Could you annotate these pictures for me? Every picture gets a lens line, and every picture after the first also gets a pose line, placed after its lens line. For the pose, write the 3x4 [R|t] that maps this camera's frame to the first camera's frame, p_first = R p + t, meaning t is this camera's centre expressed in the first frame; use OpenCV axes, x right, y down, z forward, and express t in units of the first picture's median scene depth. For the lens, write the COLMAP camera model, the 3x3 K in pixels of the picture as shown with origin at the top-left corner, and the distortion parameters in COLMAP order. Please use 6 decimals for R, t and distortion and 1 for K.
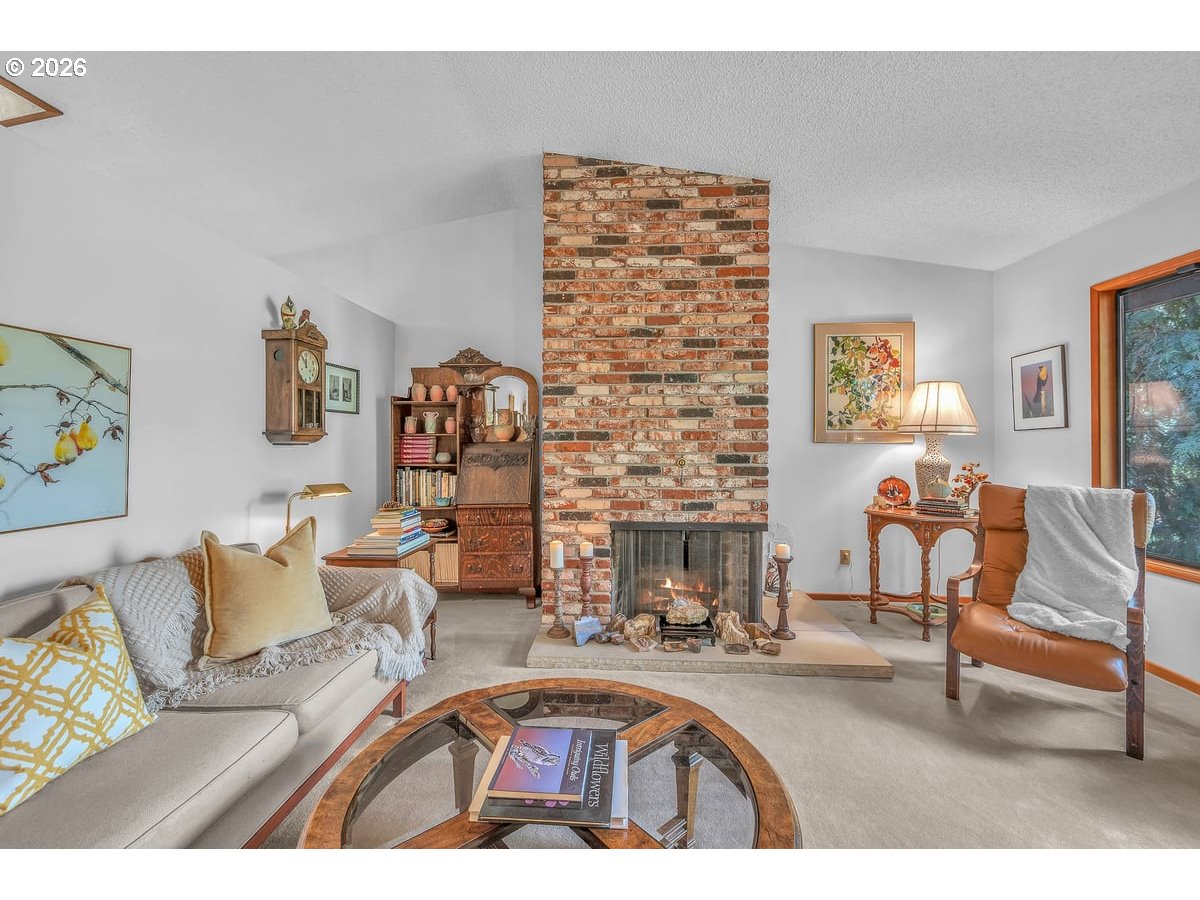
lens RADIAL K [[510.0, 0, 600.7], [0, 510.0, 442.7], [0, 0, 1]] dist [0.001240, 0.000205]
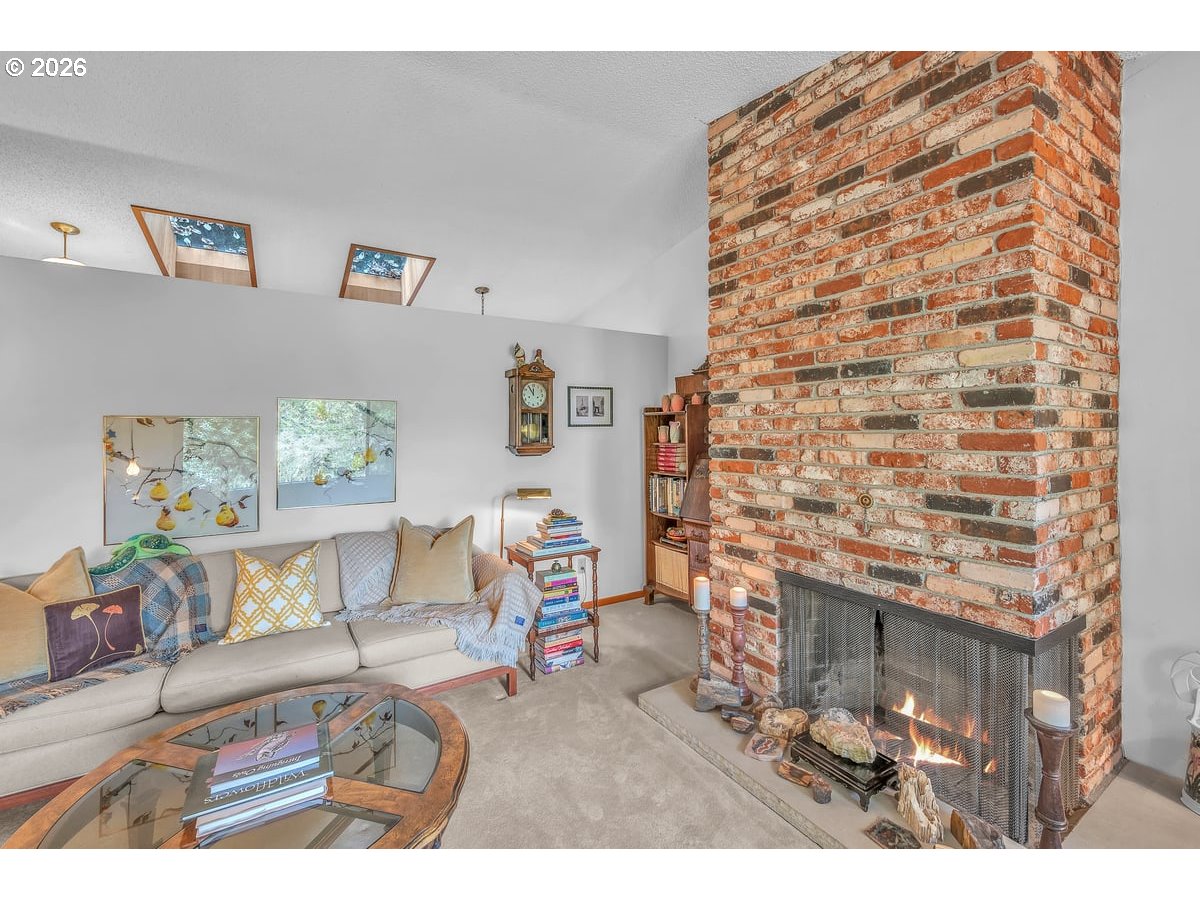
lens RADIAL K [[510.0, 0, 587.8], [0, 510.0, 428.8], [0, 0, 1]] dist [0.001240, 0.000205]
pose [[0.567436, -0.007908, -0.823379, 0.485824], [0.005649, 0.999968, -0.005711, -0.049204], [0.823398, -0.001411, 0.567463, 0.345444]]
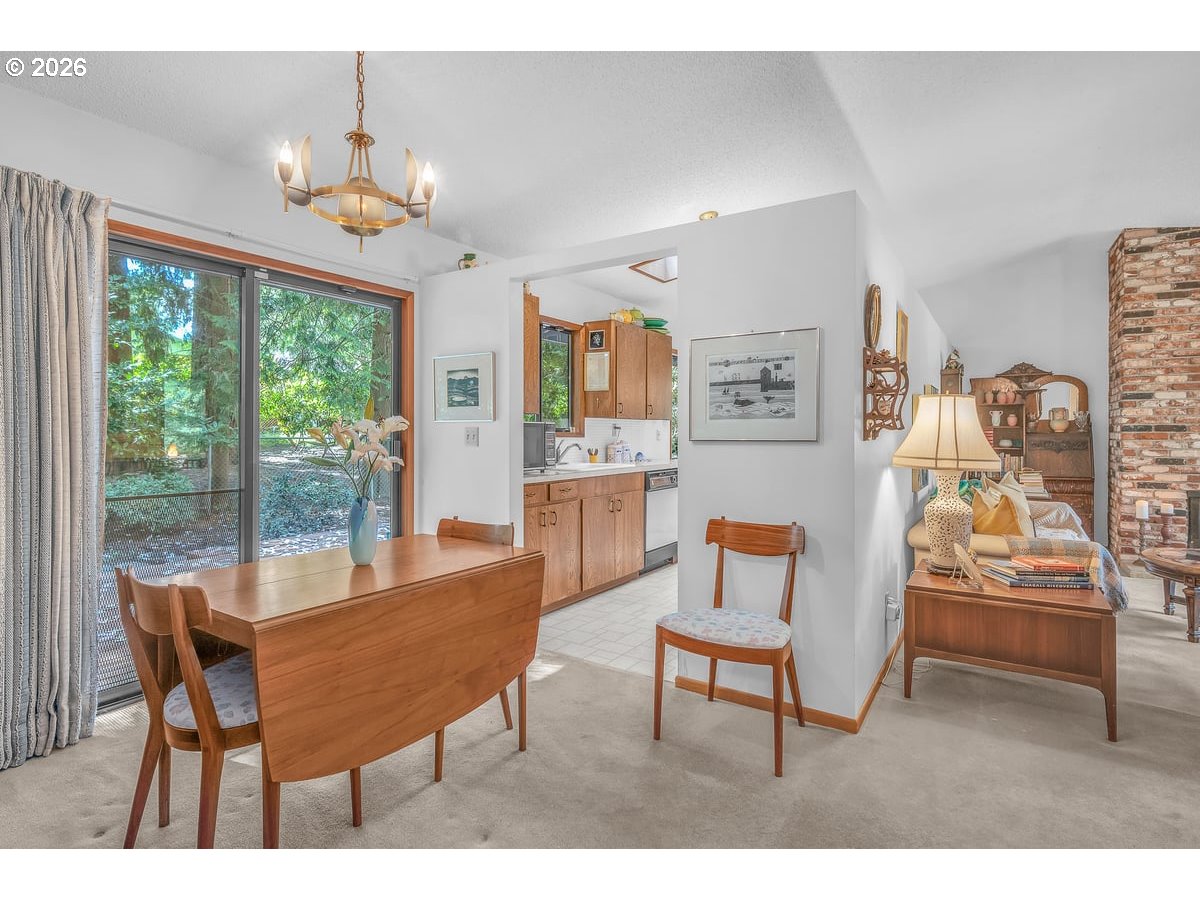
lens RADIAL K [[614.8, 0, 588.0], [0, 614.8, 434.8], [0, 0, 1]] dist [-0.001164, 0.000229]
pose [[0.857547, 0.005218, -0.514380, -0.515663], [-0.002043, 0.999975, 0.006738, -0.003359], [0.514402, -0.004727, 0.857536, -1.249956]]
